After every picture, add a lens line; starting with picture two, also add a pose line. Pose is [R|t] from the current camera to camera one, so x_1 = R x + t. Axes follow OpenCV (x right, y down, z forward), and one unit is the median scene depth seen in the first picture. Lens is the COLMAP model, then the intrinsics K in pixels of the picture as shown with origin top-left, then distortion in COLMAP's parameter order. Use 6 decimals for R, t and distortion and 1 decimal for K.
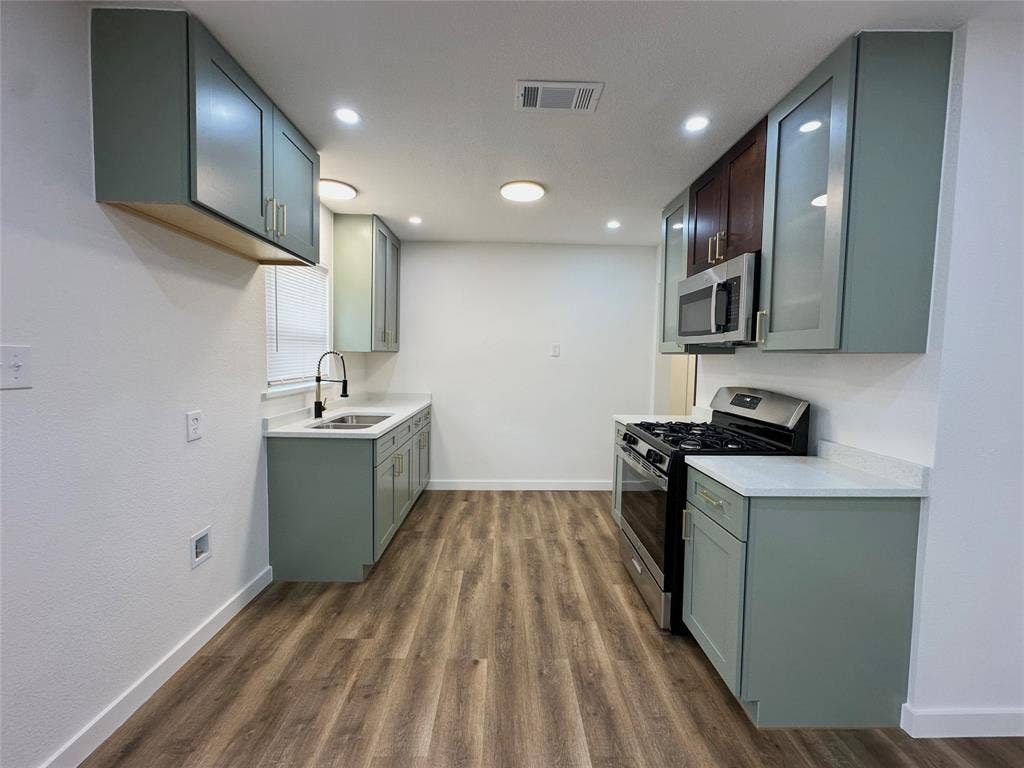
lens RADIAL K [[408.0, 0, 512.9], [0, 408.0, 383.1], [0, 0, 1]] dist [-0.004554, 0.000452]
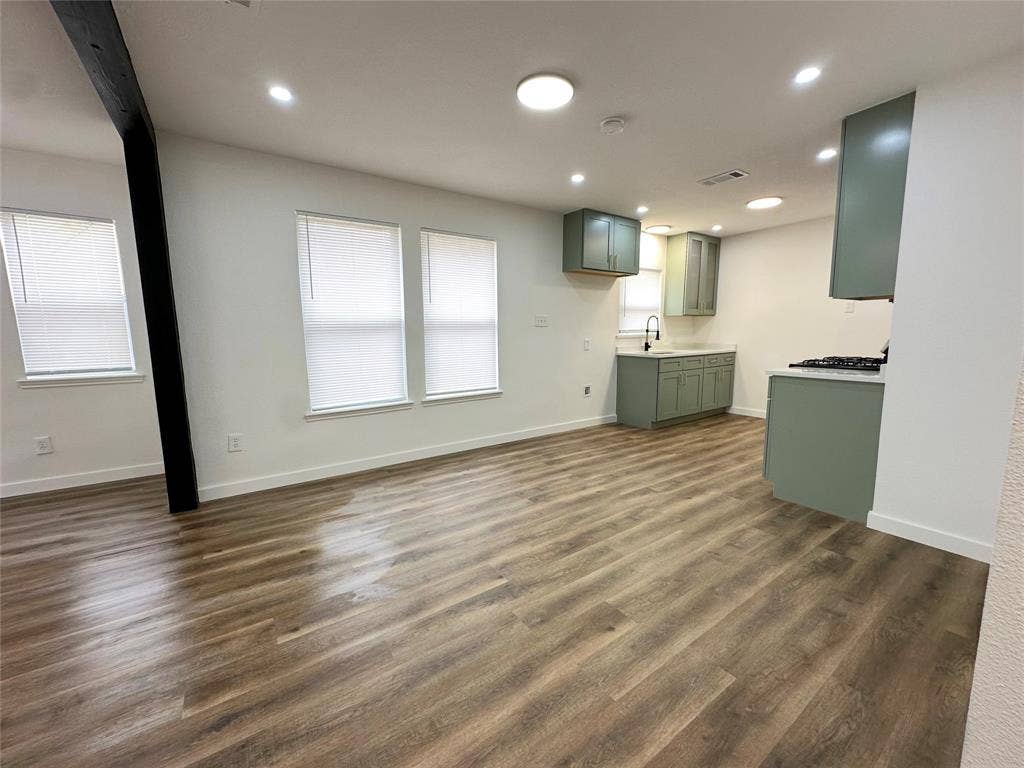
lens RADIAL K [[408.0, 0, 513.9], [0, 408.0, 382.2], [0, 0, 1]] dist [-0.004554, 0.000452]
pose [[0.551752, 0.085227, -0.829642, 0.957260], [-0.032778, 0.996212, 0.080539, 0.117941], [0.833364, -0.017244, 0.552456, -0.713973]]
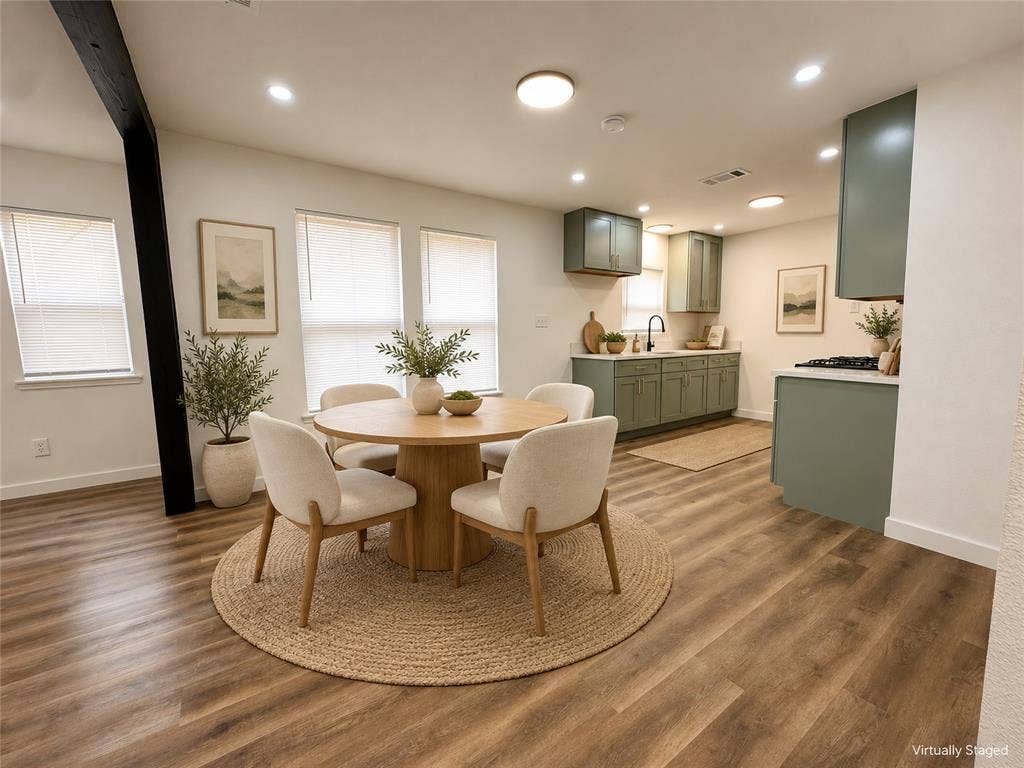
lens RADIAL K [[408.0, 0, 519.1], [0, 408.0, 374.5], [0, 0, 1]] dist [-0.004554, 0.000452]
pose [[0.555597, 0.068460, -0.828628, 0.939975], [-0.031730, 0.997624, 0.061147, 0.118715], [0.830846, -0.007681, 0.556449, -0.688132]]
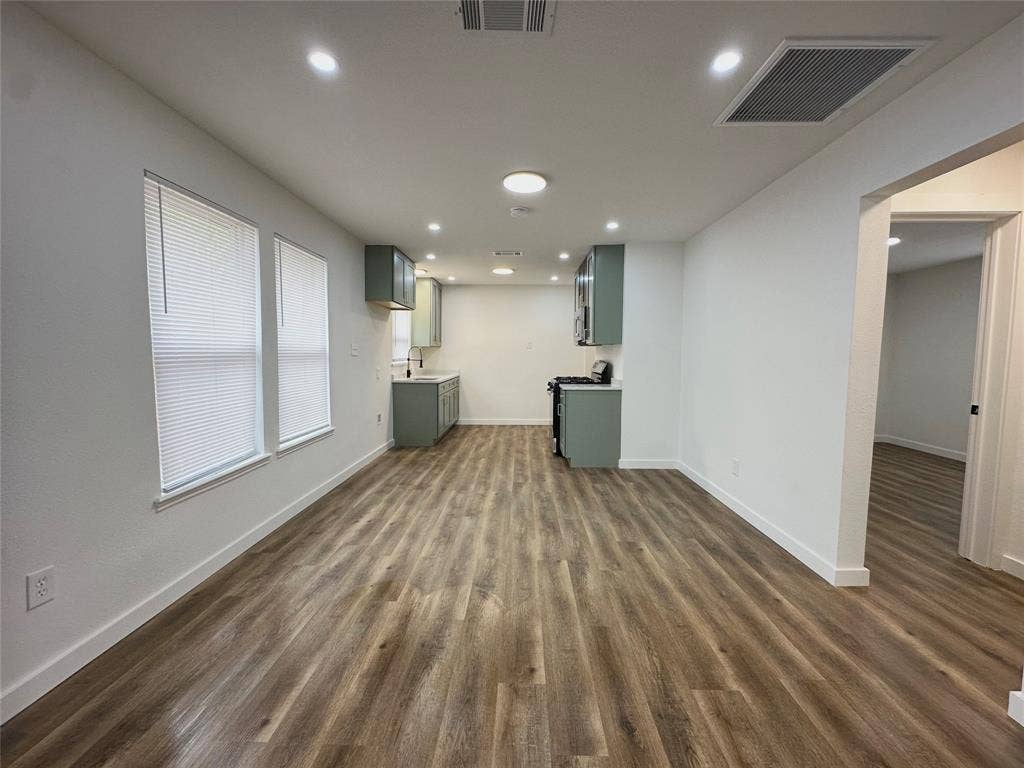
lens RADIAL K [[408.0, 0, 511.9], [0, 408.0, 384.0], [0, 0, 1]] dist [-0.004554, 0.000452]
pose [[0.998839, -0.006747, -0.047701, 0.198462], [0.007336, 0.999899, 0.012175, 0.116508], [0.047614, -0.012511, 0.998787, -1.339362]]
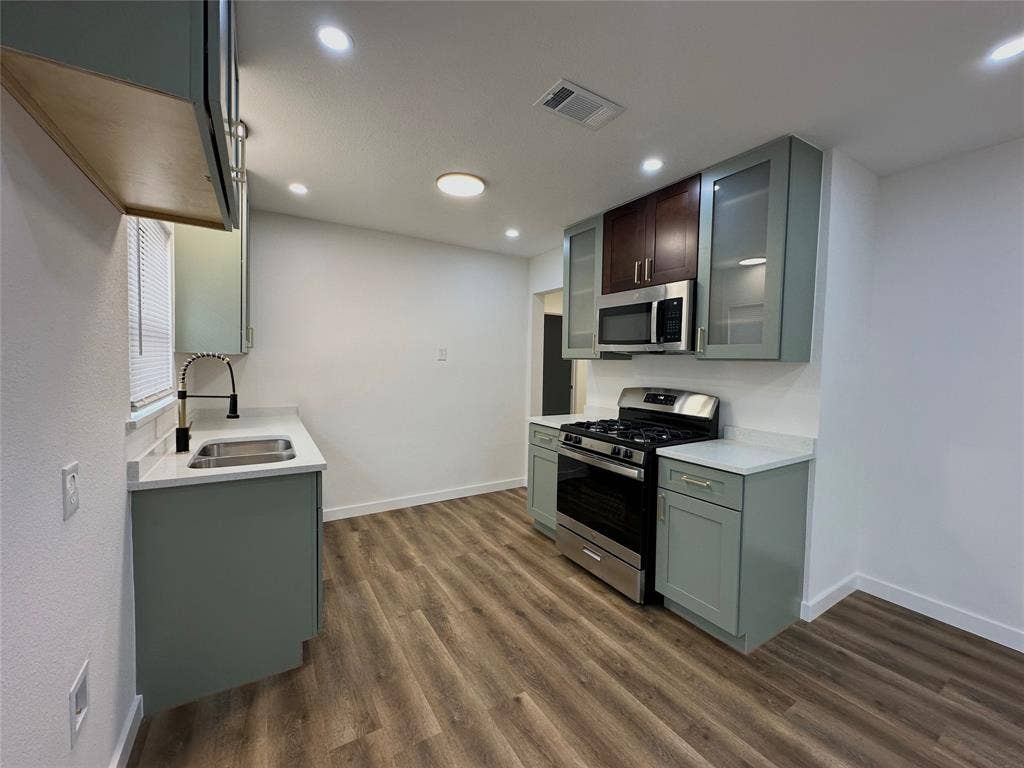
lens RADIAL K [[408.0, 0, 513.2], [0, 408.0, 383.9], [0, 0, 1]] dist [-0.004554, 0.000452]
pose [[0.860742, -0.026901, 0.508330, -0.420555], [0.027678, 0.999599, 0.006033, -0.020449], [-0.508289, 0.008877, 0.861141, 0.166835]]
